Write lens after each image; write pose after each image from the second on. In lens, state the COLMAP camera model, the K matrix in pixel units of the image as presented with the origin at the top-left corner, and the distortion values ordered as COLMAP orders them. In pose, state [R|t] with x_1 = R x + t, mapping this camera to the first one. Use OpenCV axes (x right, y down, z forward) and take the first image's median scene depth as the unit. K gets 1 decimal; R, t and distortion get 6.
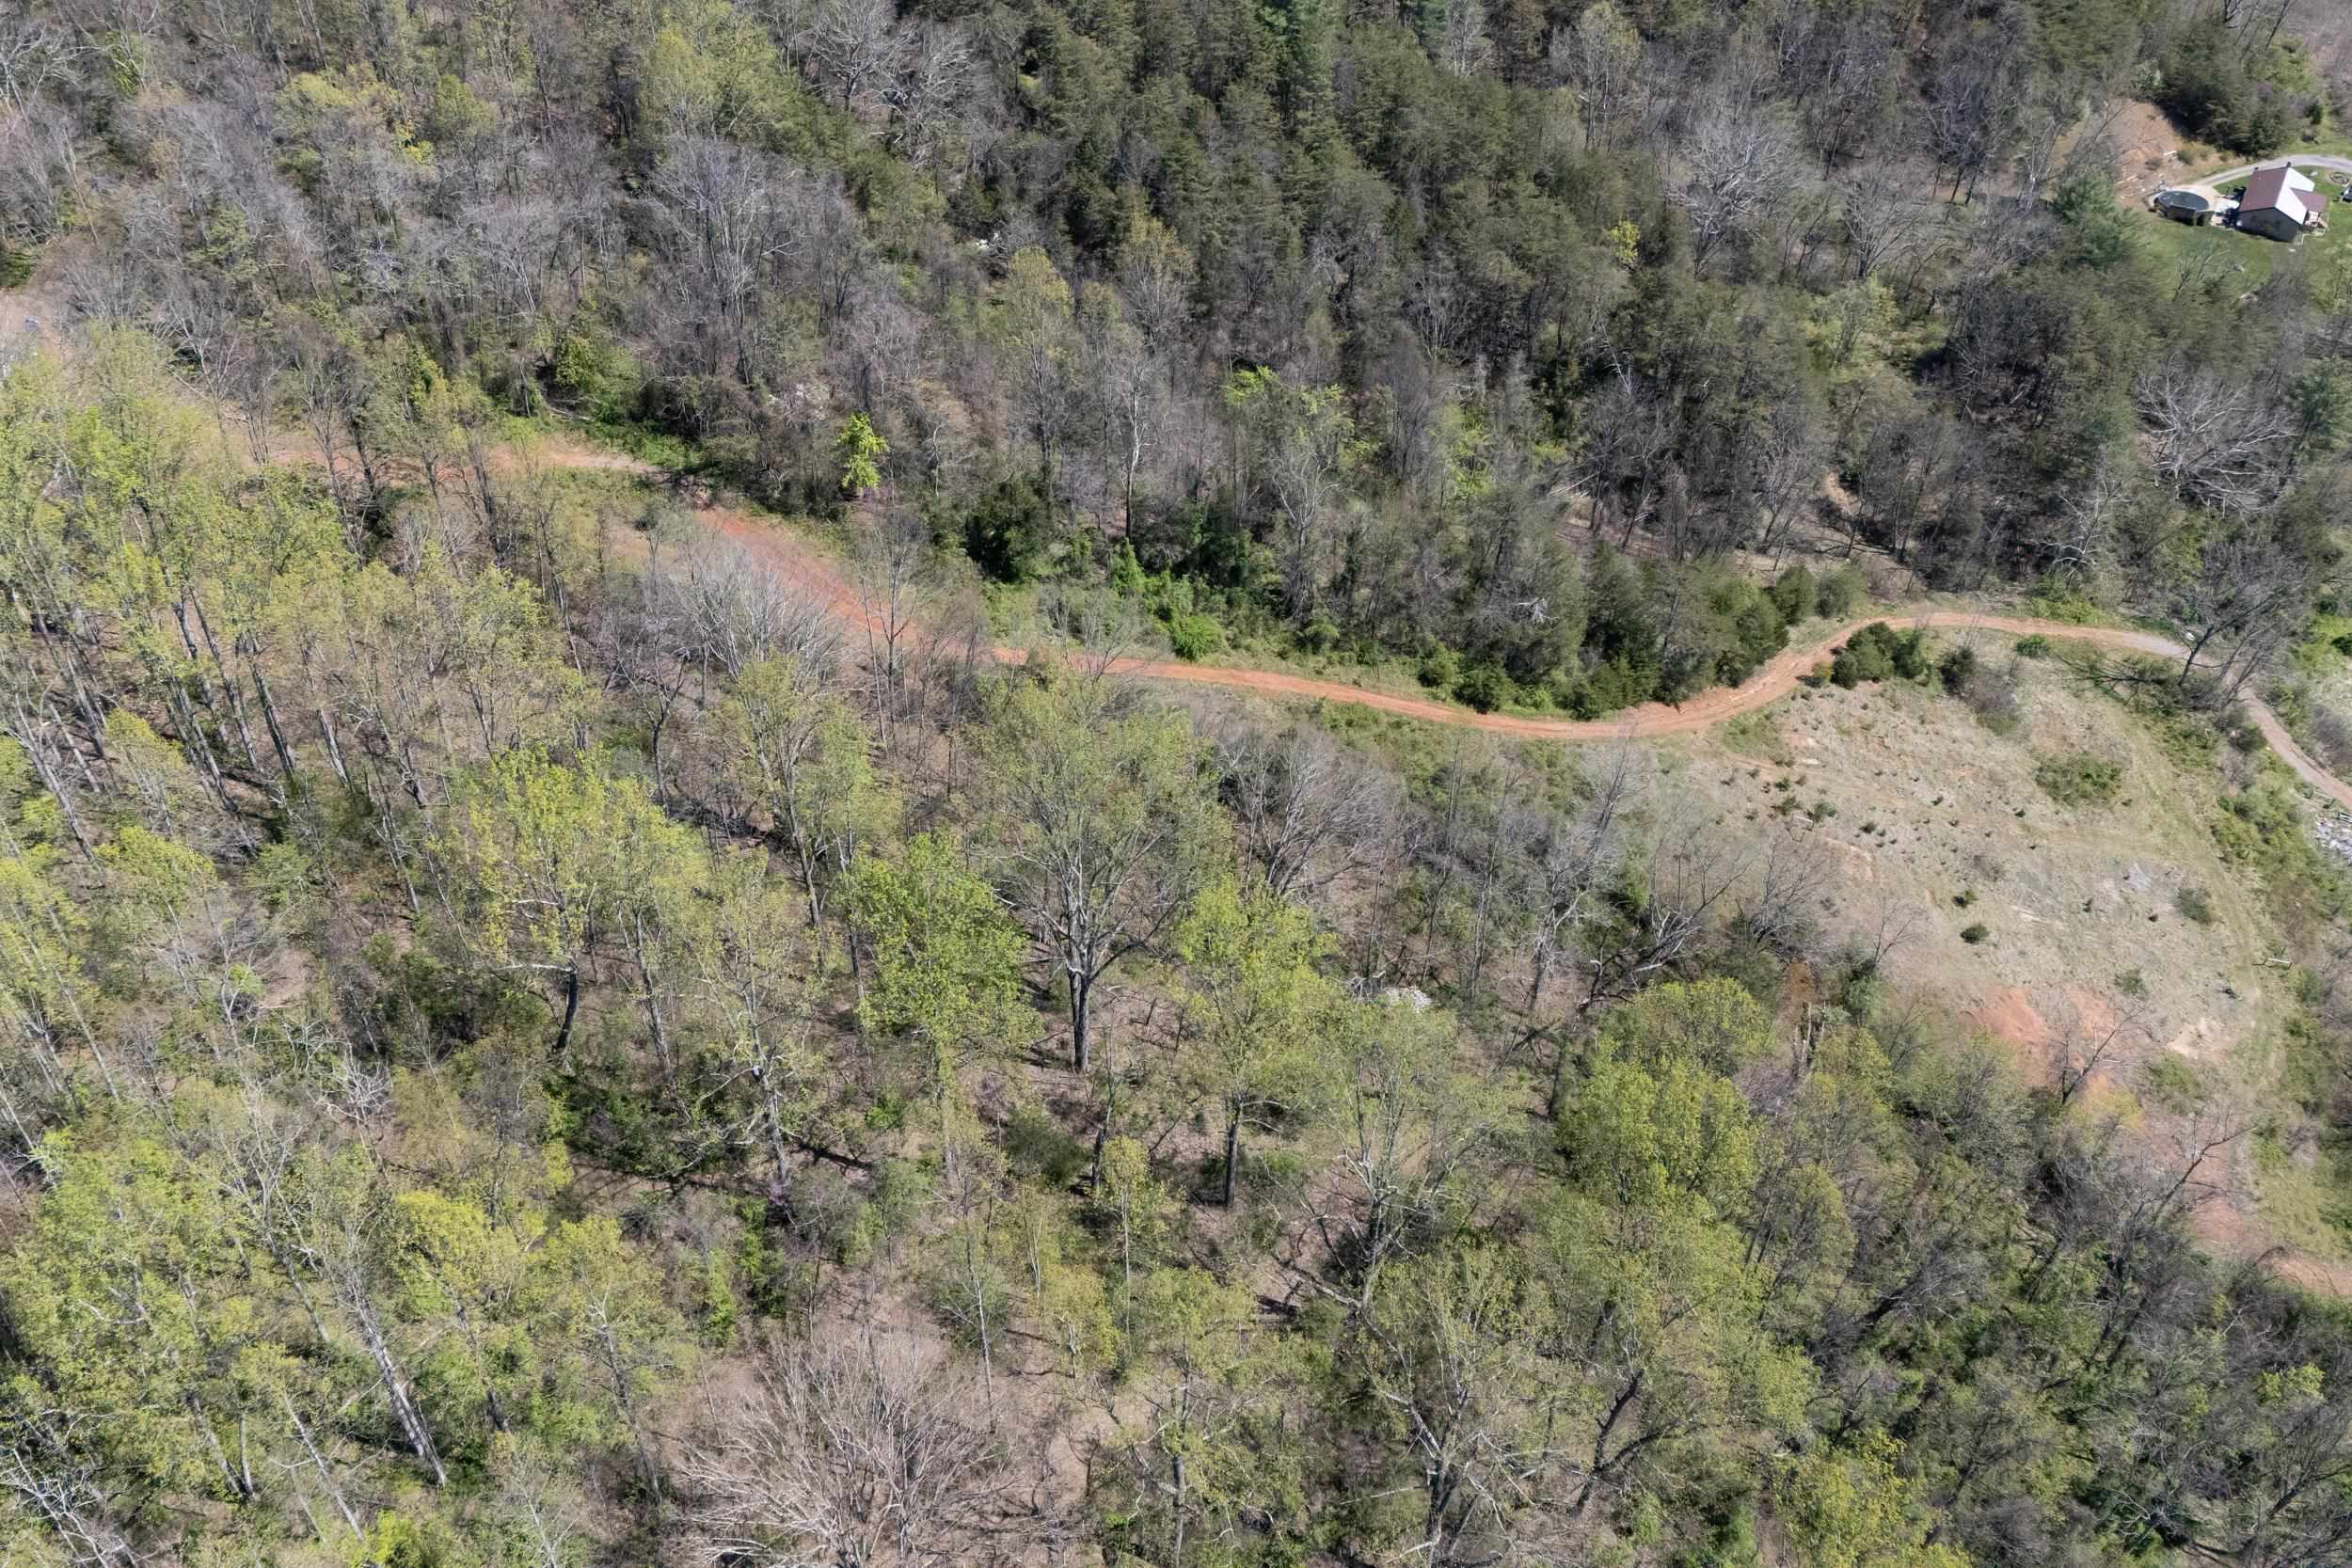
lens RADIAL K [[2027.3, 0, 1178.4], [0, 2027.3, 793.1], [0, 0, 1]] dist [0.104077, -0.142896]
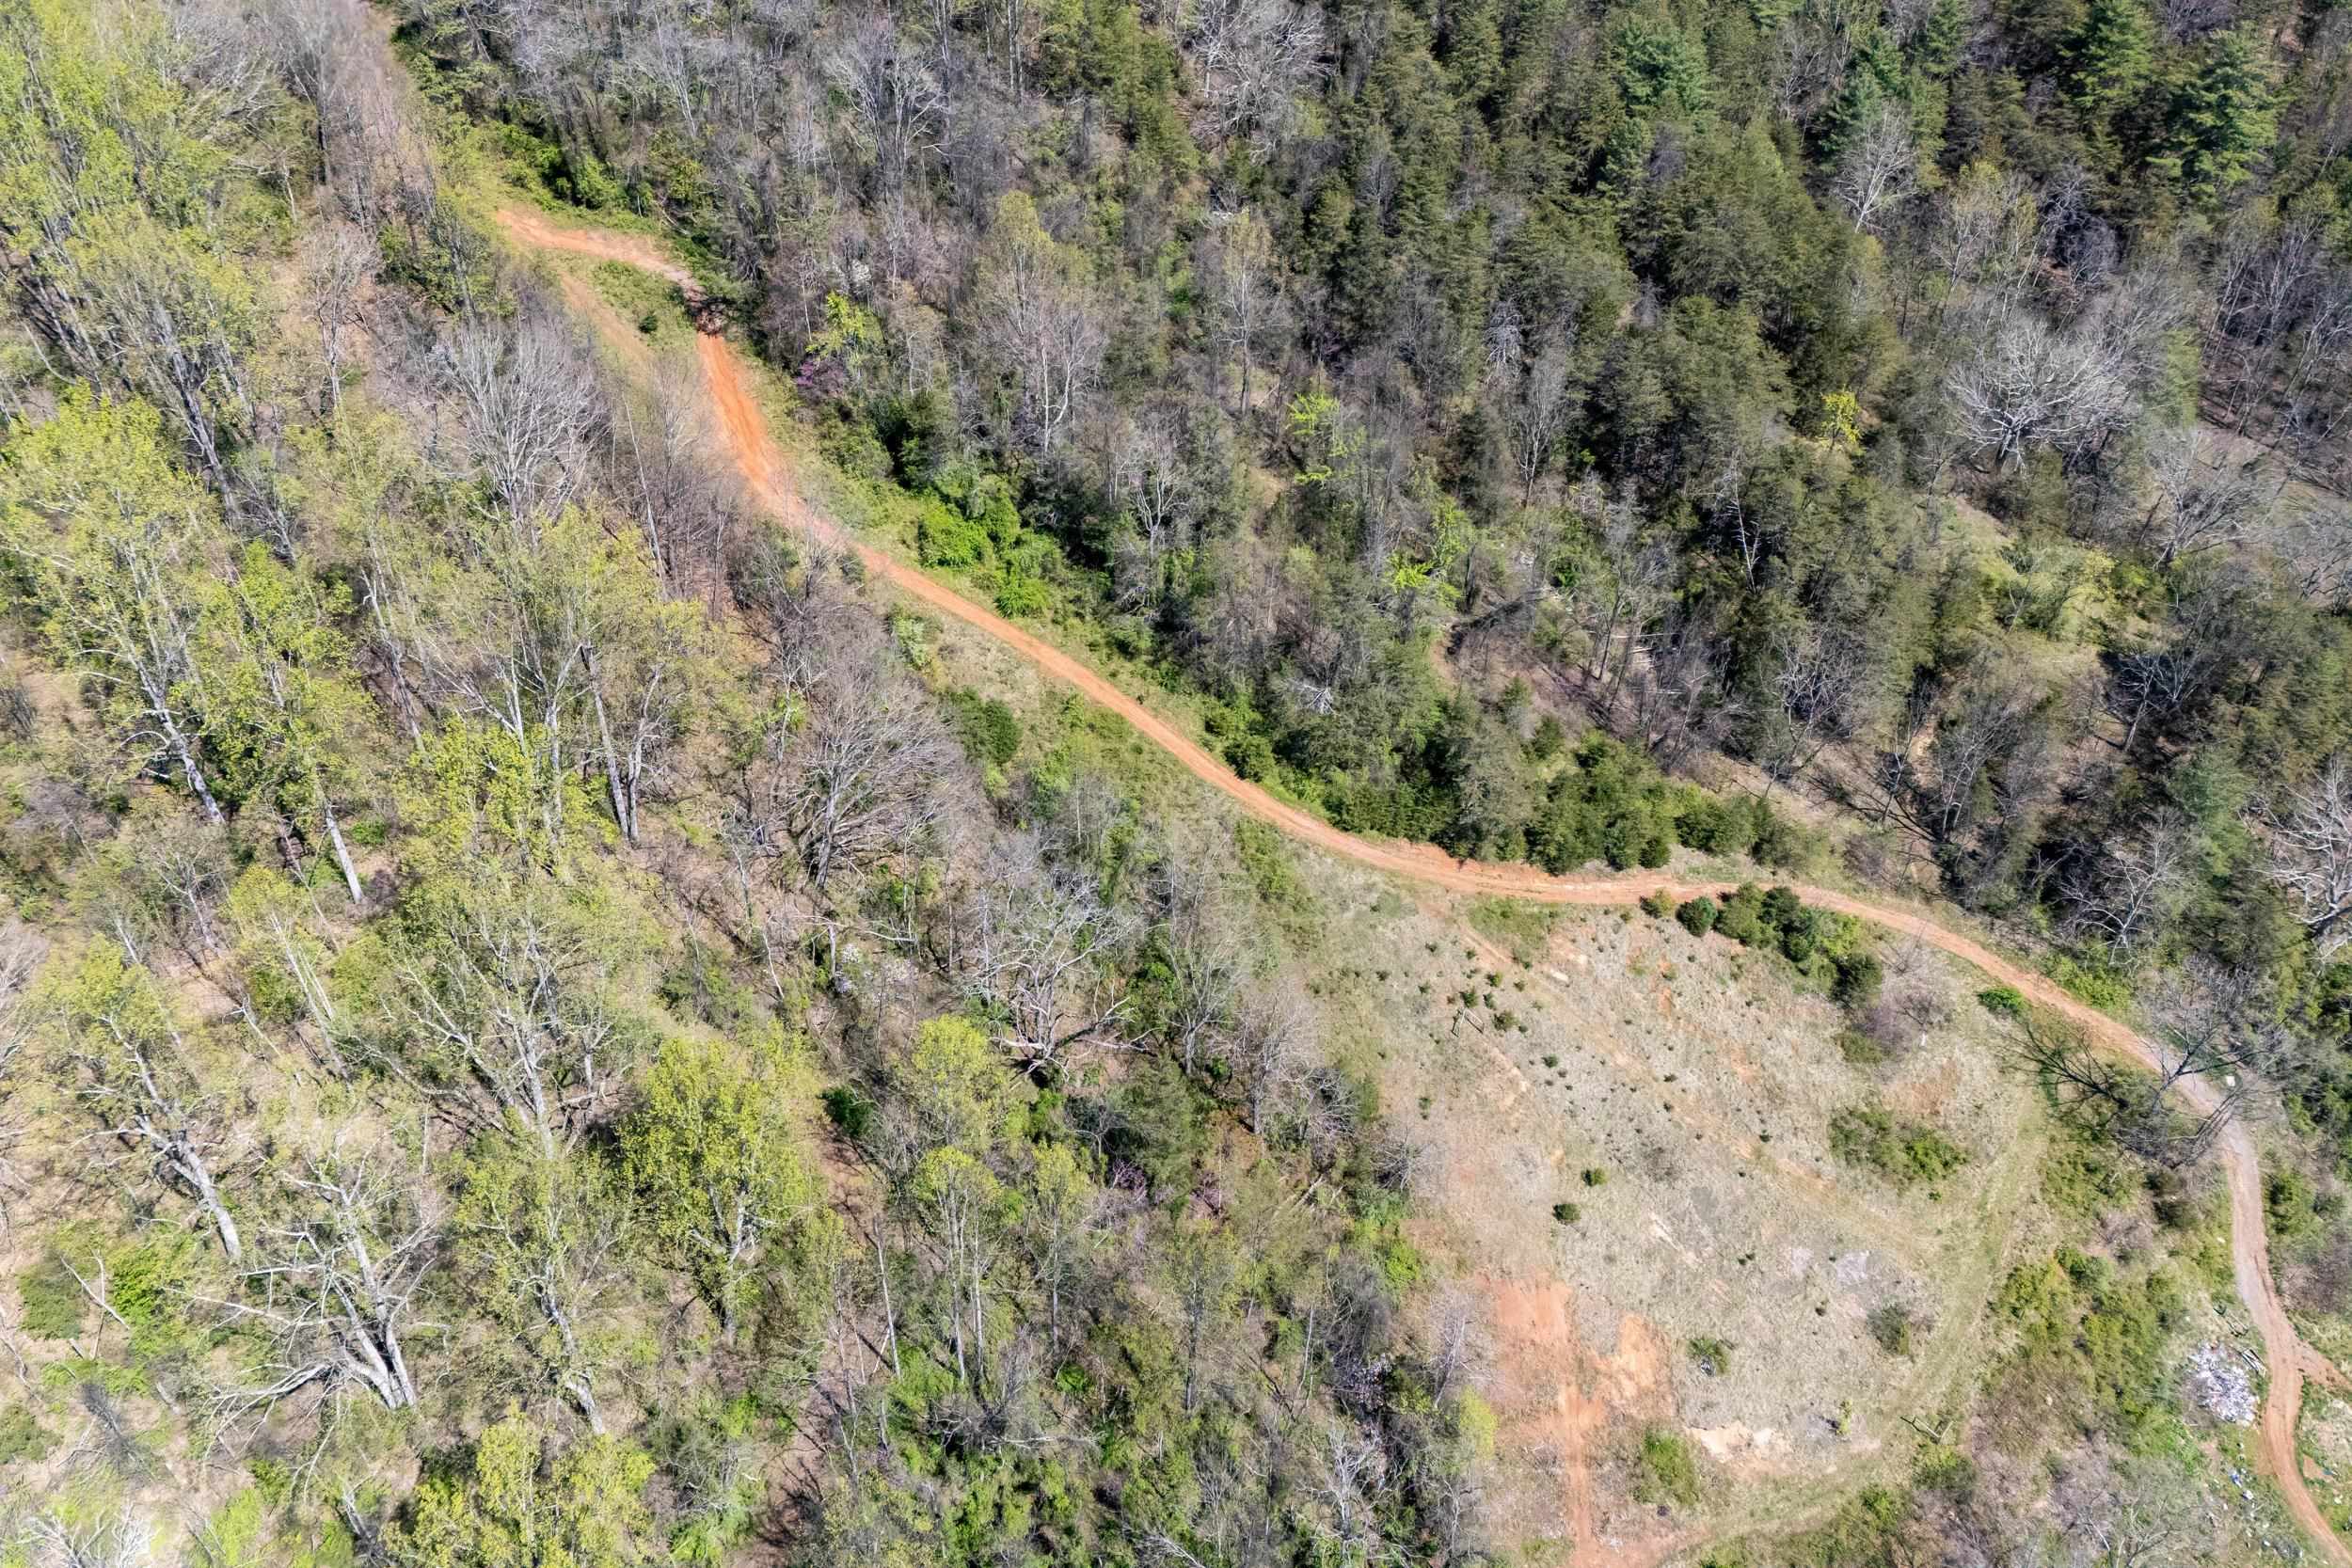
lens RADIAL K [[2025.5, 0, 1178.1], [0, 2025.5, 789.1], [0, 0, 1]] dist [0.131706, -0.248672]
pose [[0.822653, 0.393318, -0.410540, 0.514120], [-0.392246, 0.915352, 0.090958, -0.108391], [0.411564, 0.086206, 0.907295, 0.103437]]
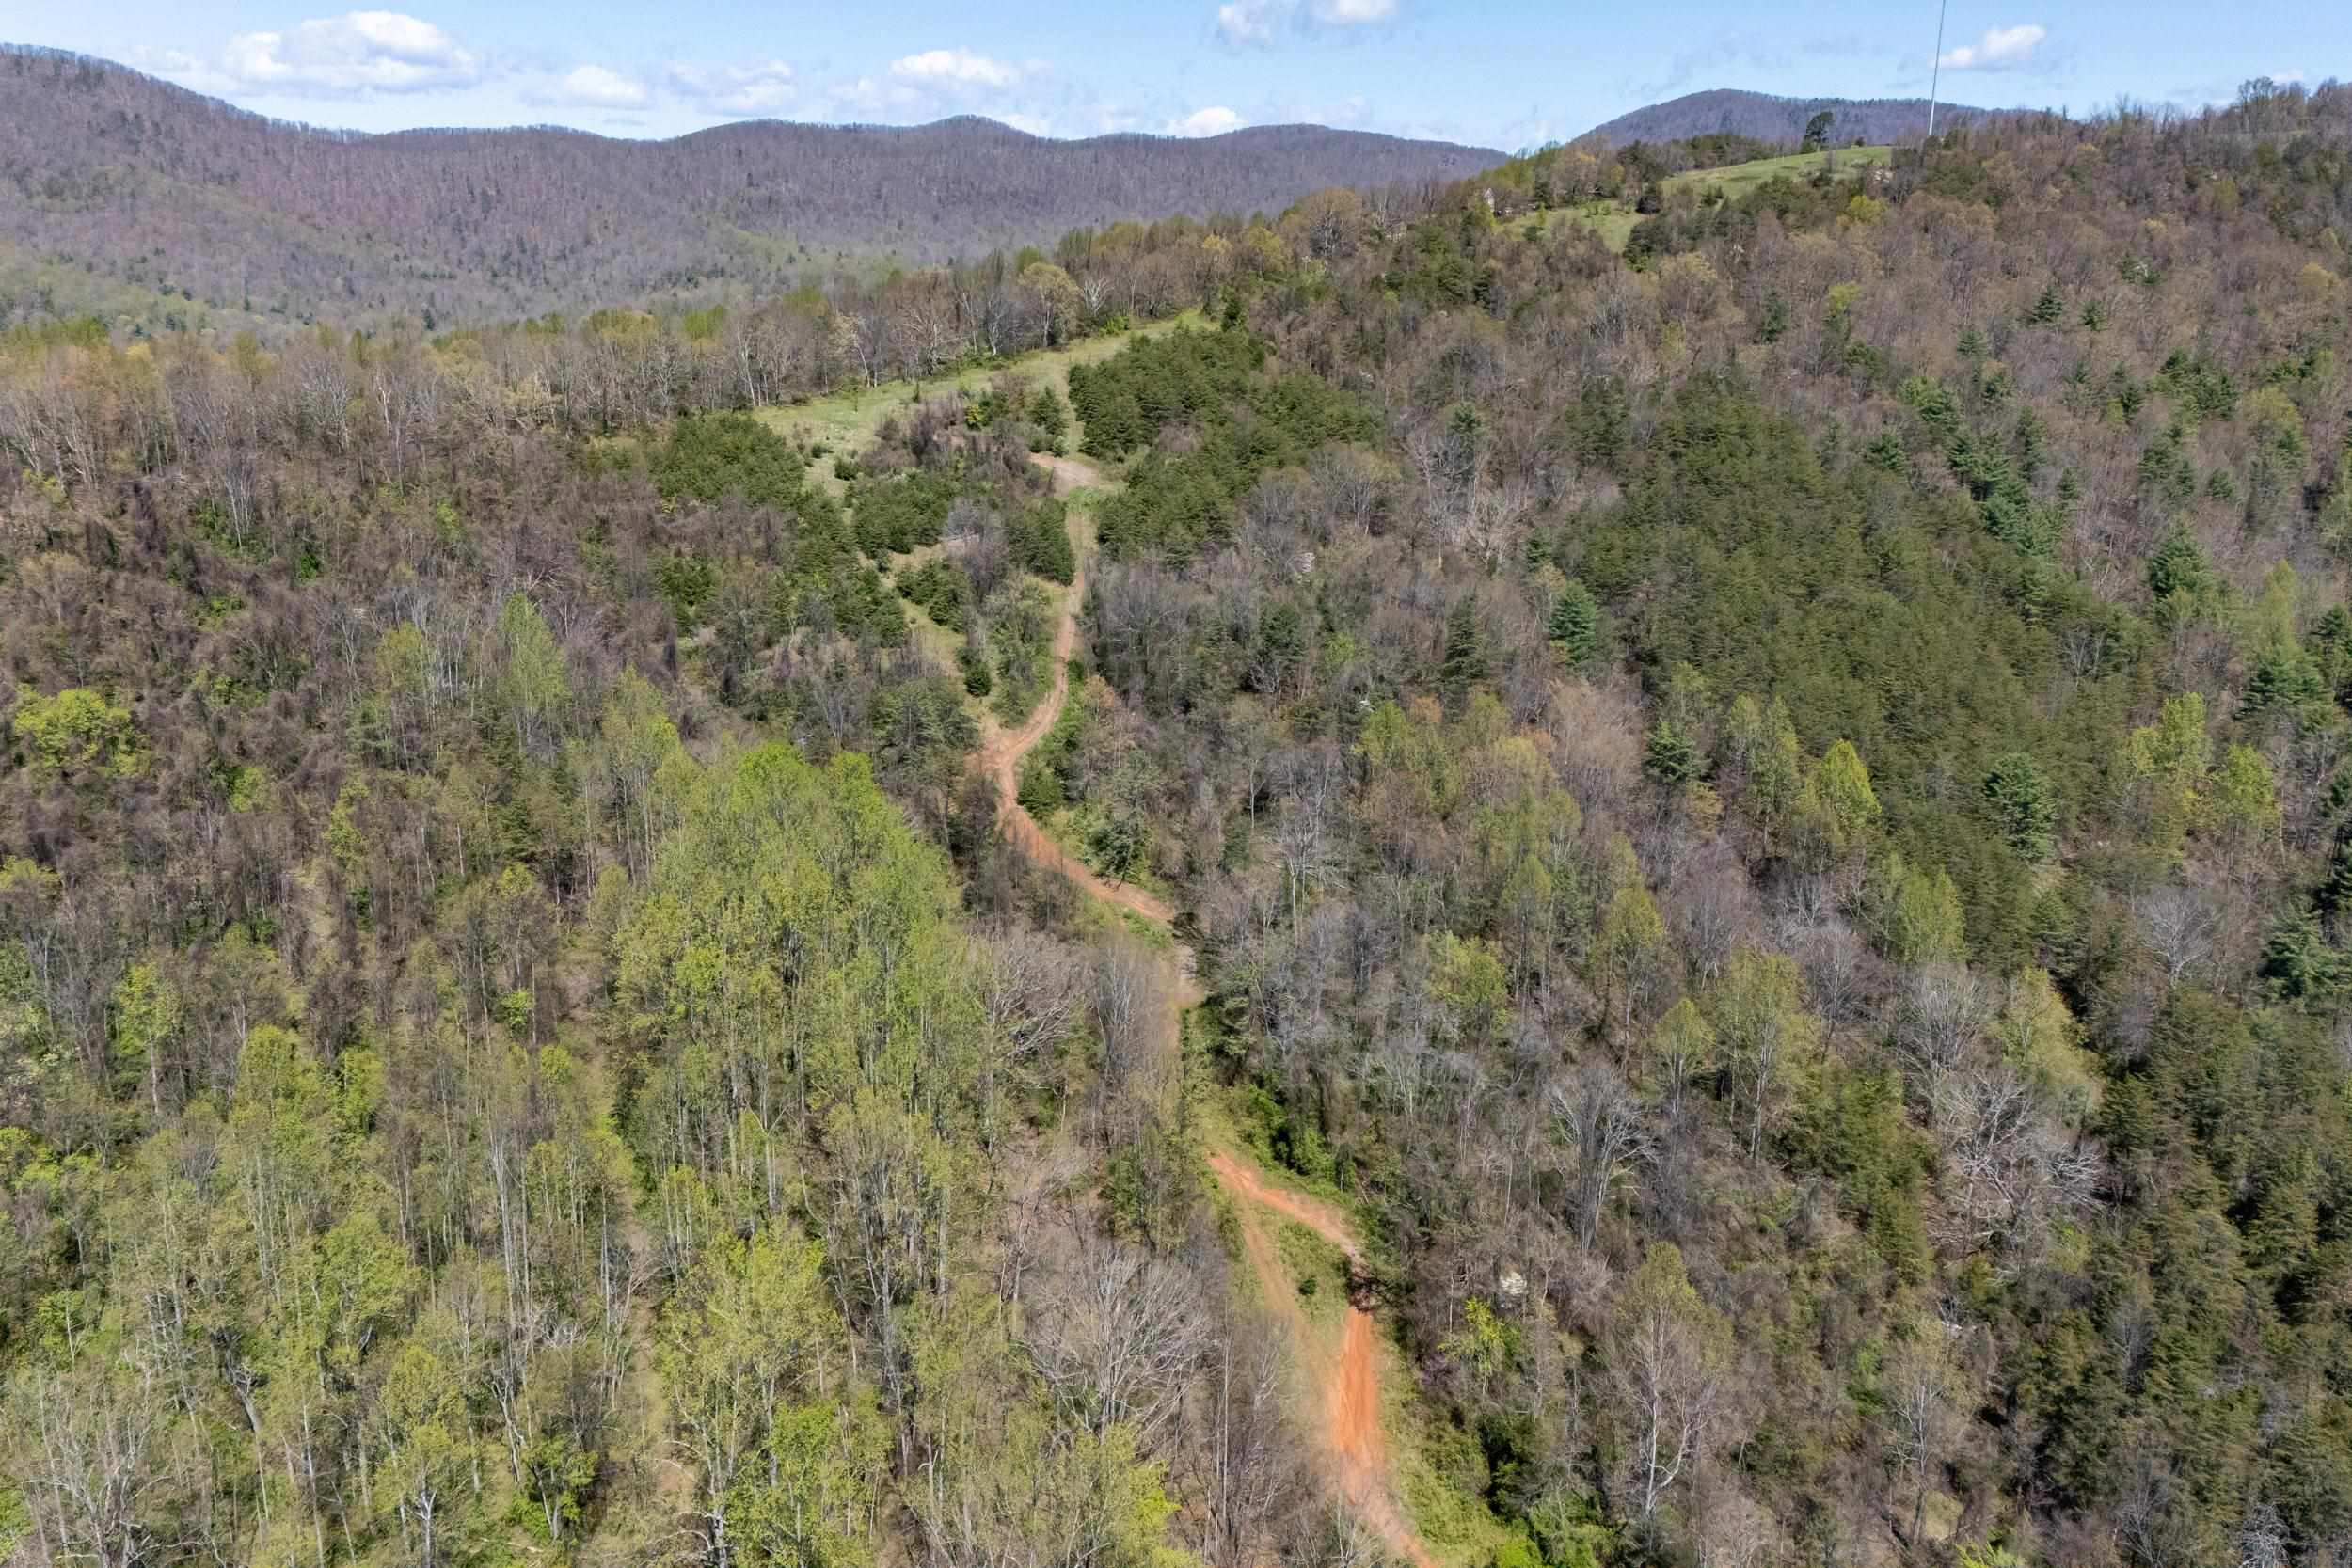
lens RADIAL K [[2033.2, 0, 1175.8], [0, 2033.2, 783.0], [0, 0, 1]] dist [0.094418, -0.113452]
pose [[0.466433, 0.235746, -0.852563, 0.605589], [-0.608536, 0.785023, -0.115857, -0.167897], [0.641969, 0.572855, 0.509621, 0.167555]]
